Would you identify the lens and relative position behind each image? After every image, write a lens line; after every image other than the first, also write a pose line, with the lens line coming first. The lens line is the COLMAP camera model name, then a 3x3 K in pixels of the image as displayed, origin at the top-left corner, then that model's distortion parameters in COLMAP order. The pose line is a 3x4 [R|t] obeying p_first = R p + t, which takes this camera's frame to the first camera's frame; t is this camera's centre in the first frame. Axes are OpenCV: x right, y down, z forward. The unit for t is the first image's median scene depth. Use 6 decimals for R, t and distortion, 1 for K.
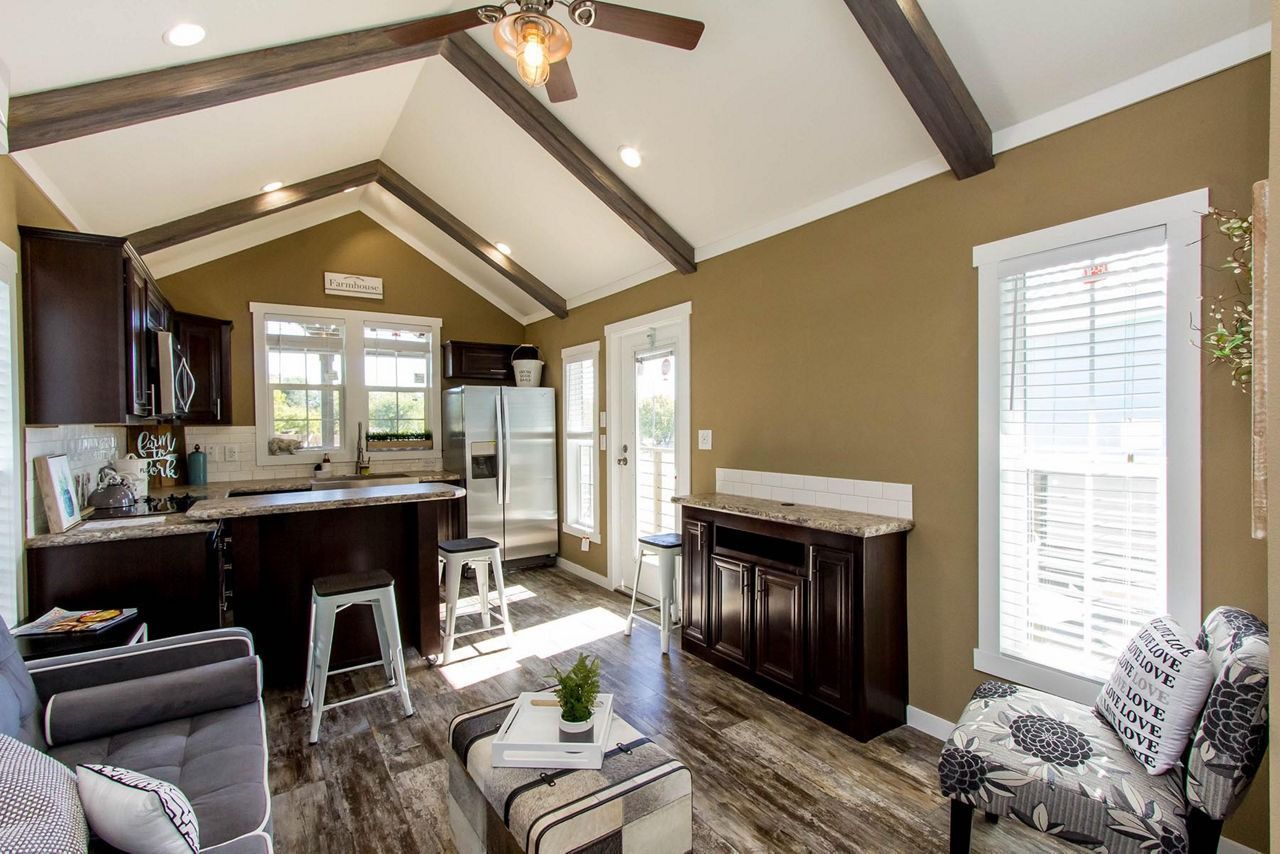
lens RADIAL K [[584.0, 0, 641.4], [0, 584.0, 430.1], [0, 0, 1]] dist [0.002076, 0.000706]
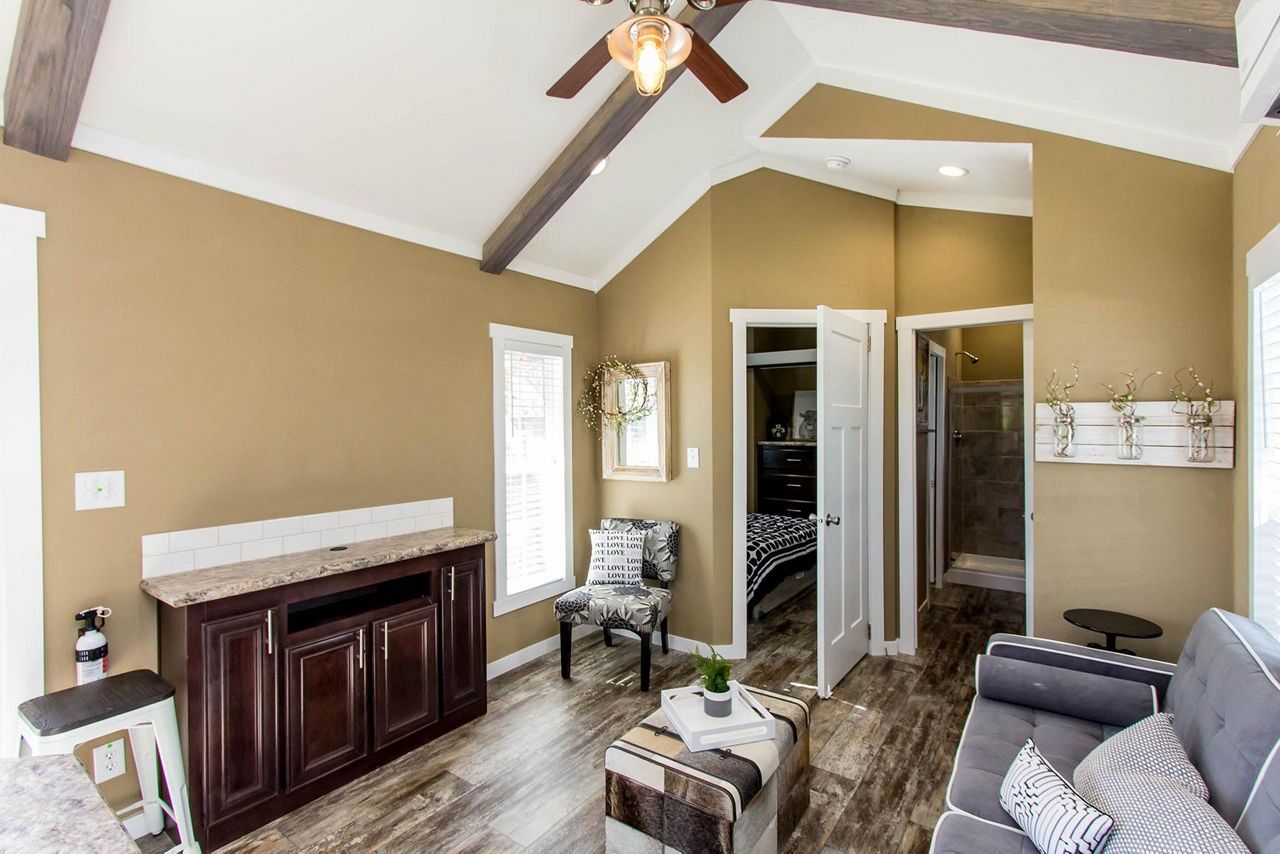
lens RADIAL K [[584.0, 0, 627.5], [0, 584.0, 431.2], [0, 0, 1]] dist [0.002076, 0.000706]
pose [[-0.329083, -0.008153, 0.944266, -0.593685], [0.015373, 0.999784, 0.013990, -0.032682], [-0.944176, 0.019120, -0.328887, 0.798533]]
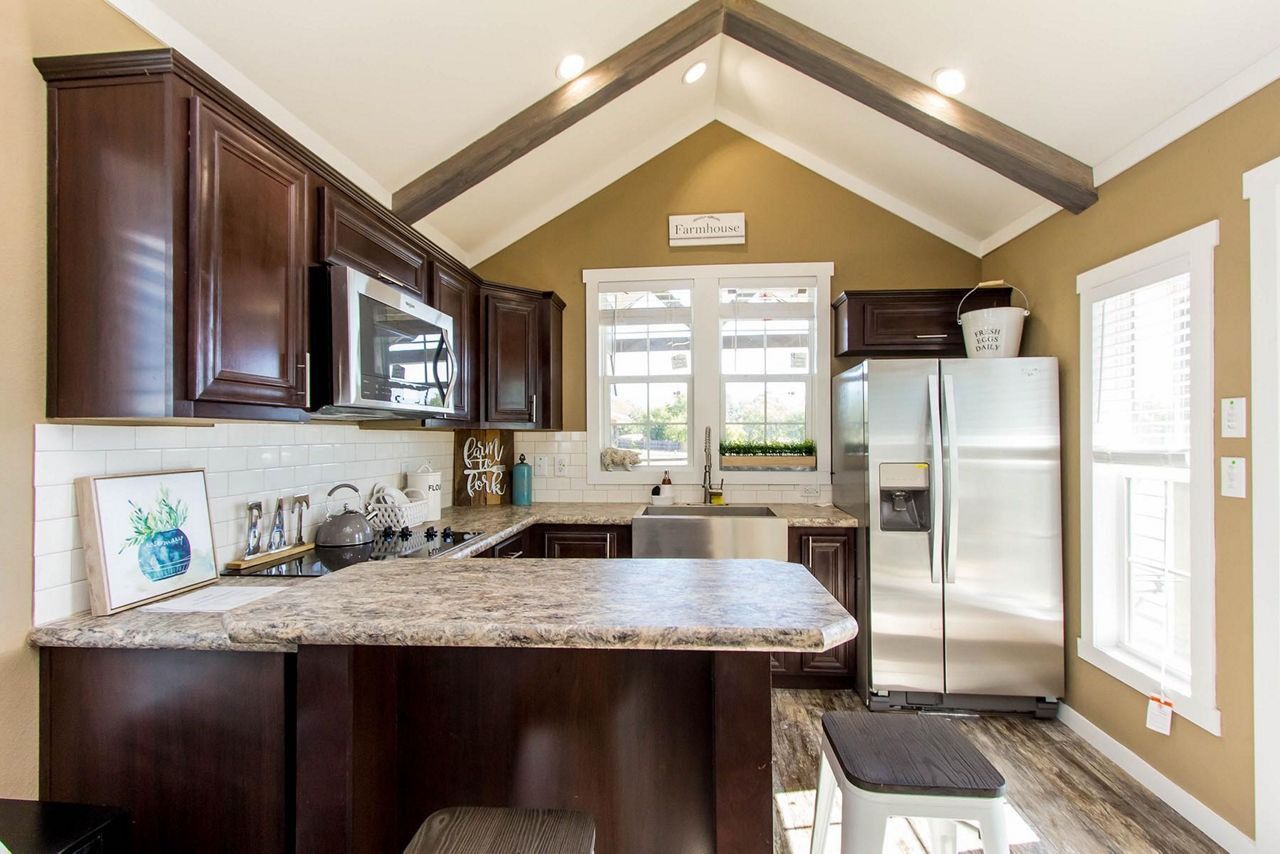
lens RADIAL K [[584.0, 0, 642.3], [0, 584.0, 431.2], [0, 0, 1]] dist [0.002076, 0.000706]
pose [[0.782422, 0.003236, -0.622741, -0.130092], [-0.014137, 0.999821, -0.012567, 0.000992], [0.622589, 0.018637, 0.782327, 0.450485]]
